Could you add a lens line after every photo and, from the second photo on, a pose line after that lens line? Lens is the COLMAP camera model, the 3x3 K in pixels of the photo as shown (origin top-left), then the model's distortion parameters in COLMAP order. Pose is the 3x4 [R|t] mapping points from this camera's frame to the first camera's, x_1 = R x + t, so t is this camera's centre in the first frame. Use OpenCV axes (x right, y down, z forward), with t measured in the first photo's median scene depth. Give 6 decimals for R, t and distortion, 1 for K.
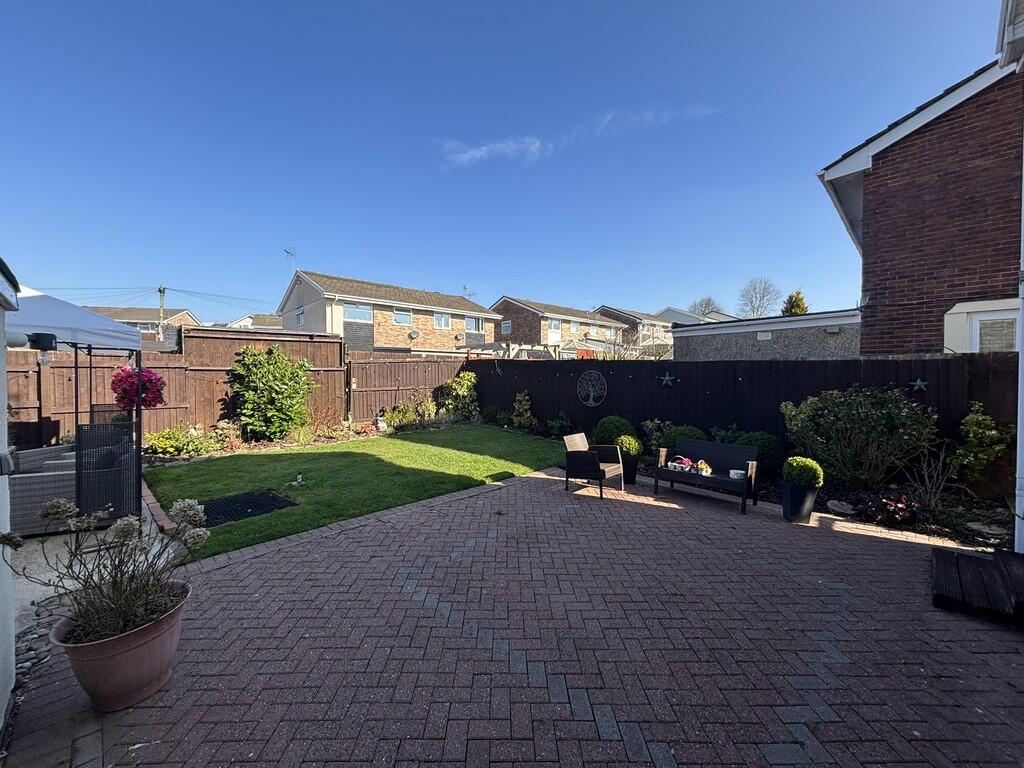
lens RADIAL K [[411.0, 0, 512.0], [0, 411.0, 384.0], [0, 0, 1]] dist [0.002610, -0.000291]
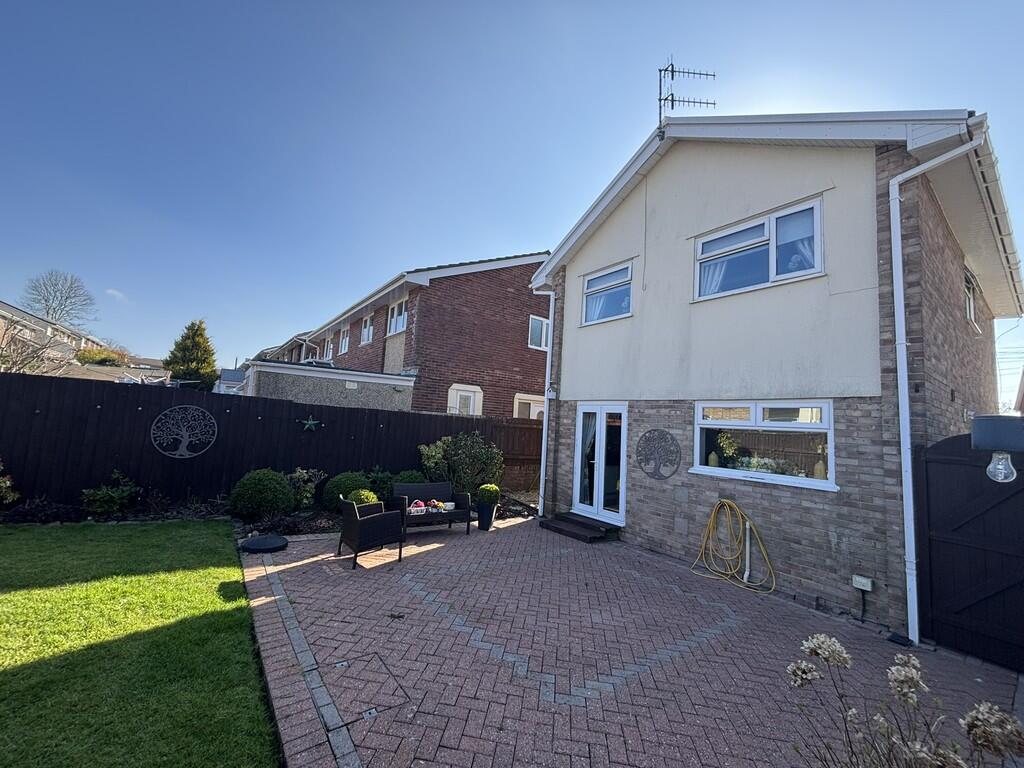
lens RADIAL K [[412.1, 0, 510.2], [0, 412.1, 379.1], [0, 0, 1]] dist [0.000224, -0.000257]
pose [[0.134810, 0.114234, 0.984265, -0.400793], [-0.040622, 0.993134, -0.109700, -0.021908], [-0.990038, -0.025194, 0.138525, 0.351255]]
